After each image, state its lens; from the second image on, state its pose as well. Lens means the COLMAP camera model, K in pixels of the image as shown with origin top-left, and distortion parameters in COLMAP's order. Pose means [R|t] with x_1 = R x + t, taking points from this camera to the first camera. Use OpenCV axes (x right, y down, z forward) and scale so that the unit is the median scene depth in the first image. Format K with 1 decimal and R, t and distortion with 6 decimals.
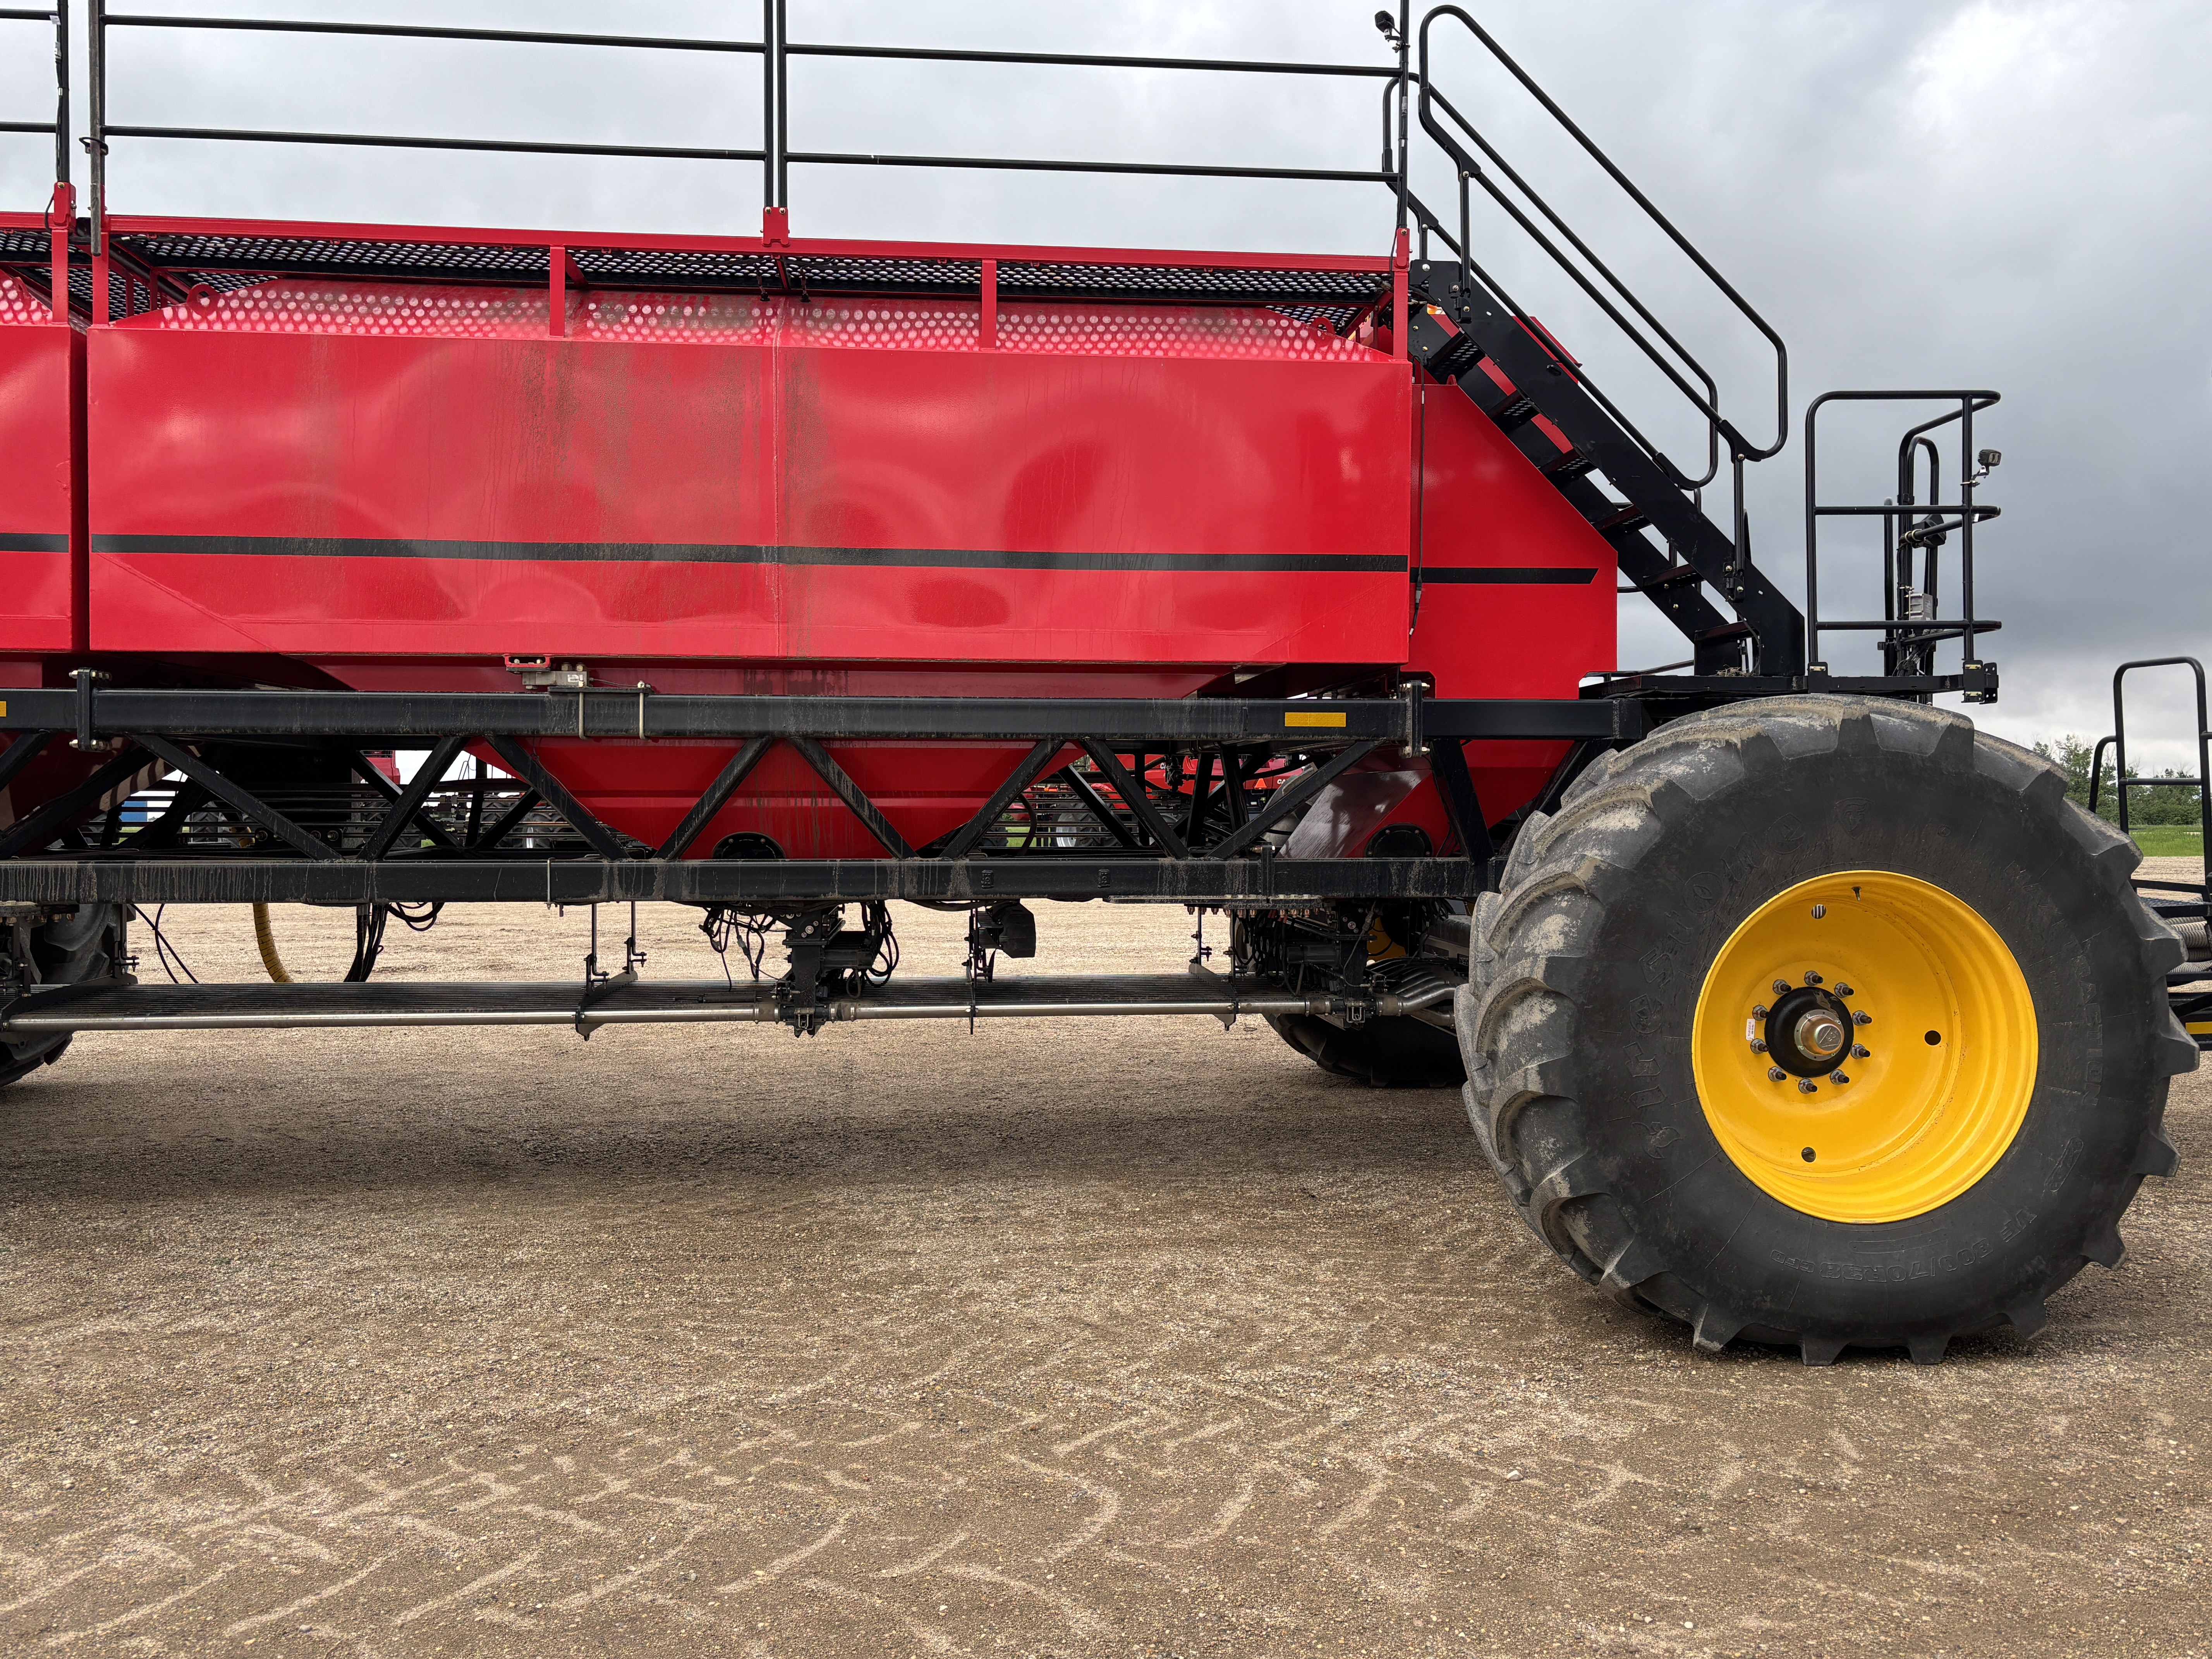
lens RADIAL K [[1779.8, 0, 1102.8], [0, 1779.8, 817.5], [0, 0, 1]] dist [0.072560, -0.080798]
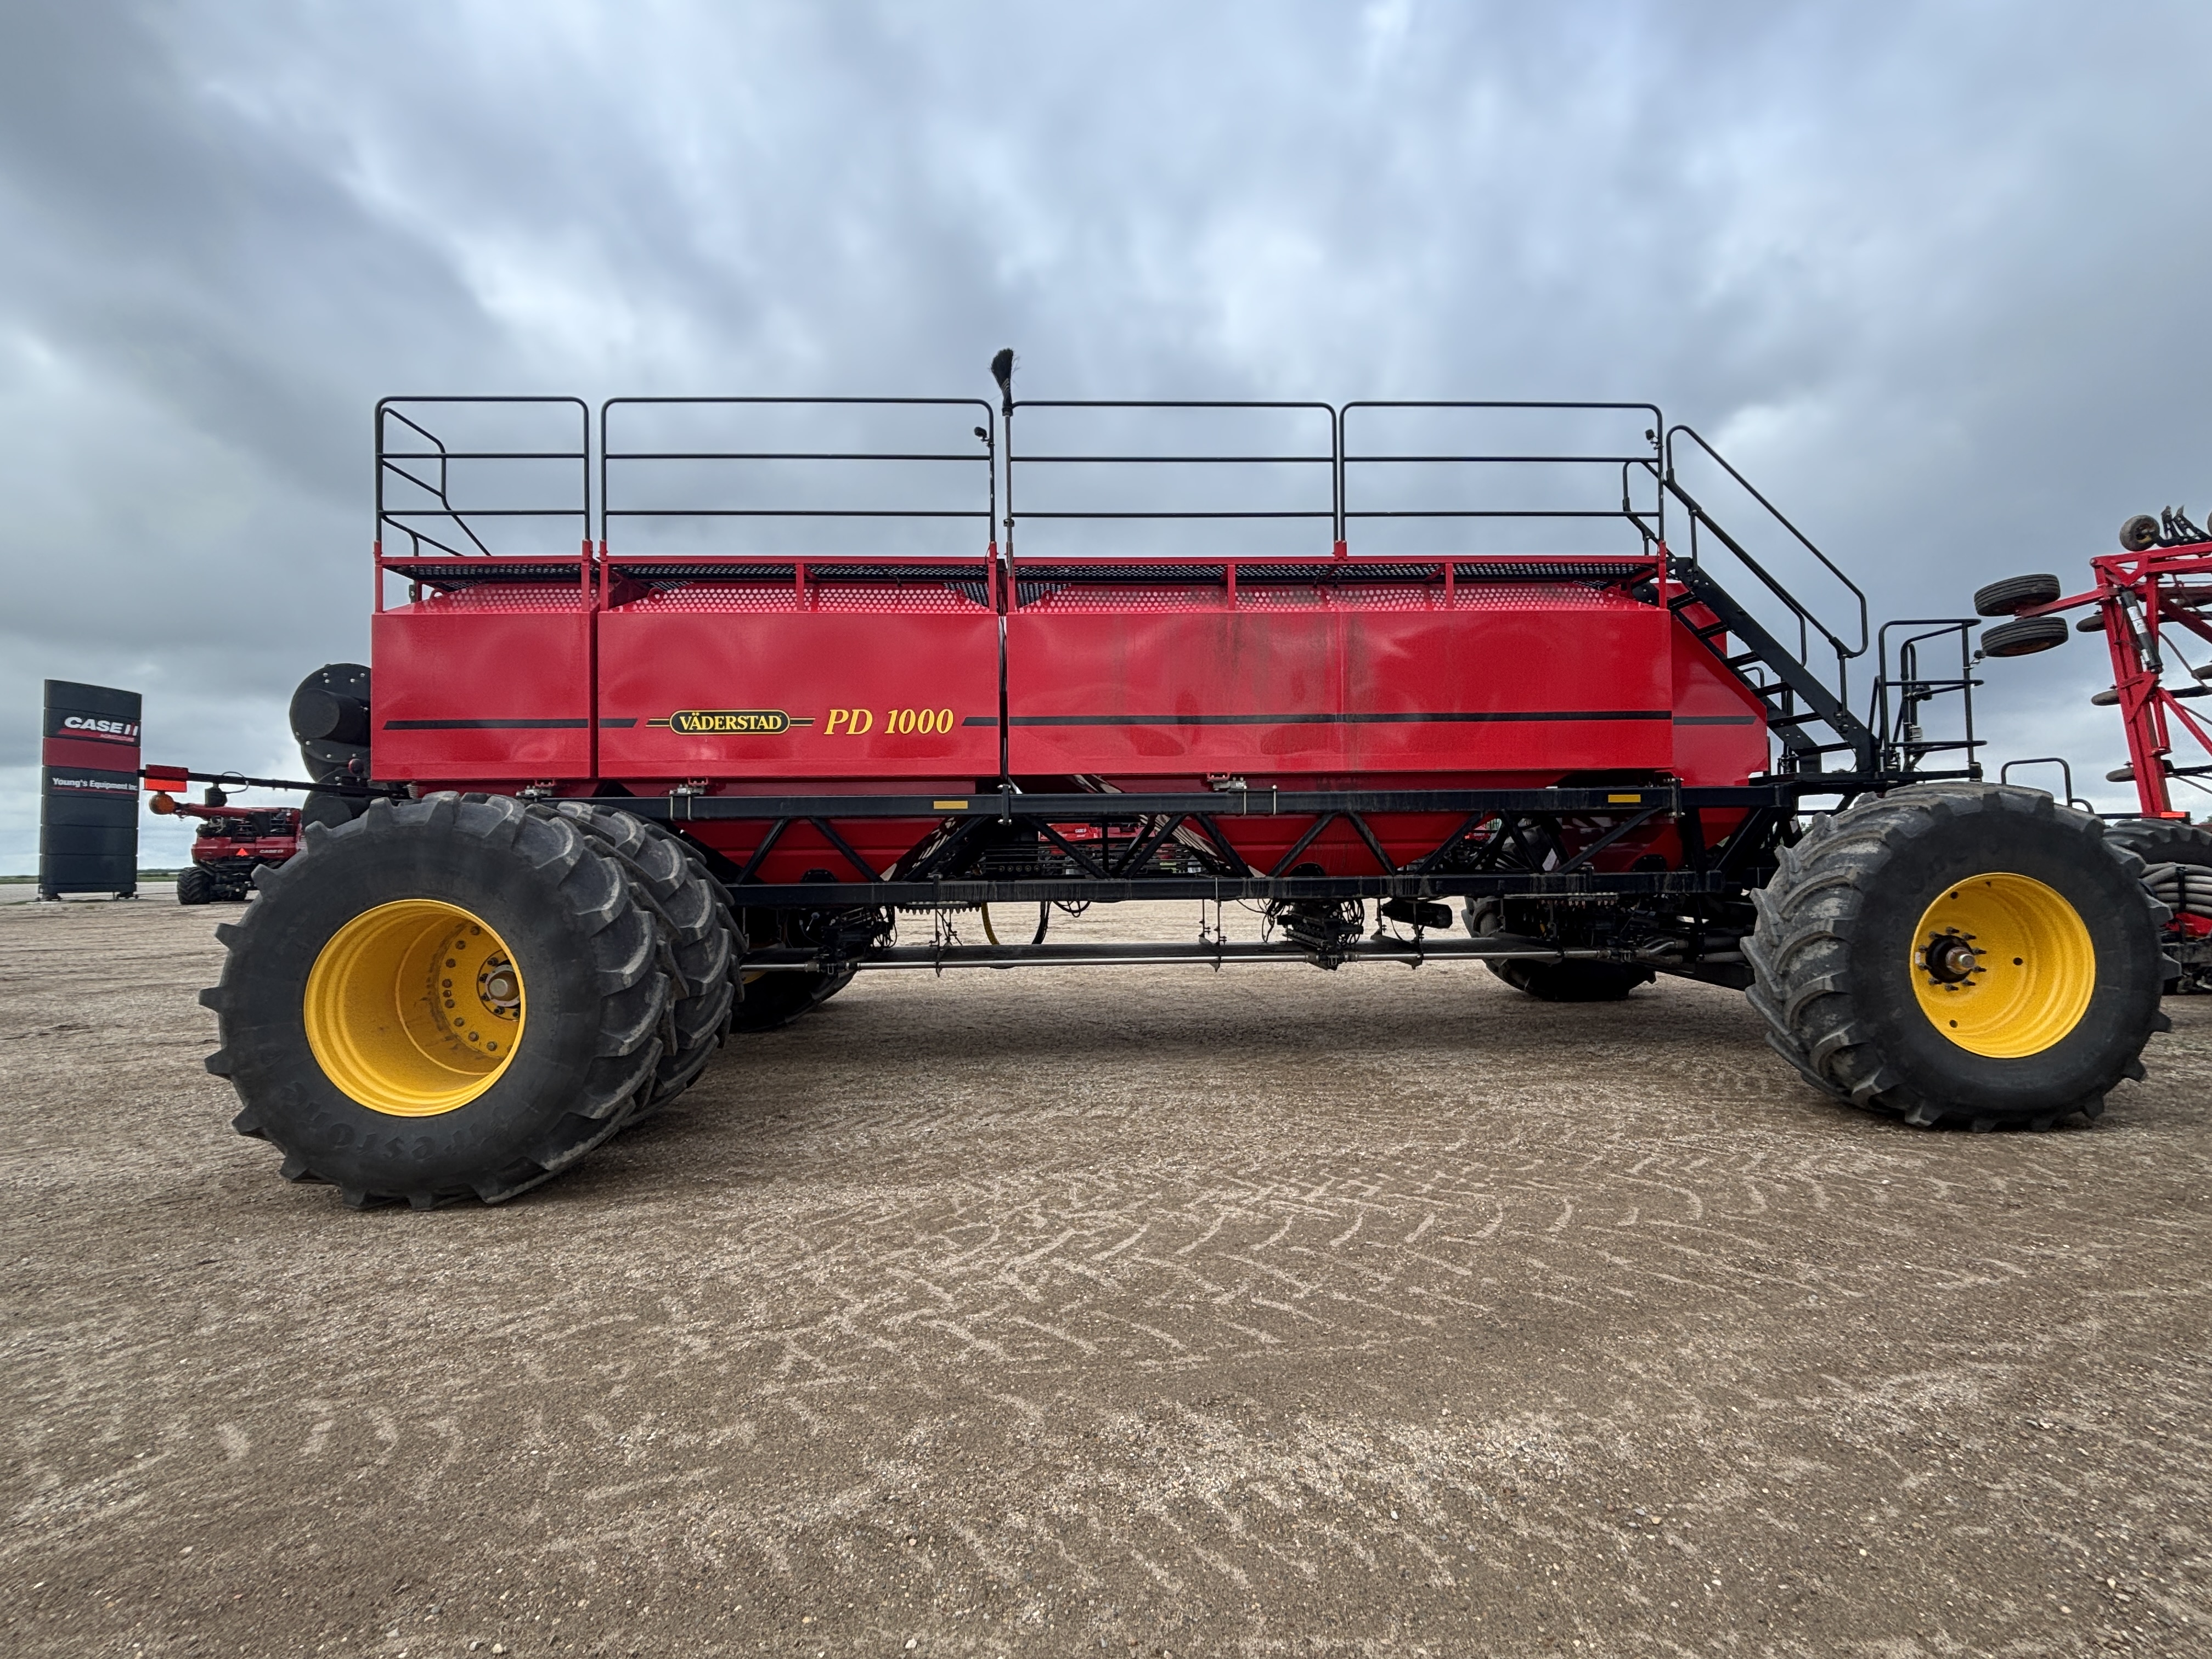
lens RADIAL K [[1024.1, 0, 1117.5], [0, 1024.1, 835.1], [0, 0, 1]] dist [-0.000178, 0.000529]
pose [[0.998585, -0.014247, -0.051235, -0.459120], [0.013034, 0.999628, -0.023938, 0.003041], [0.051557, 0.023237, 0.998400, -0.138156]]
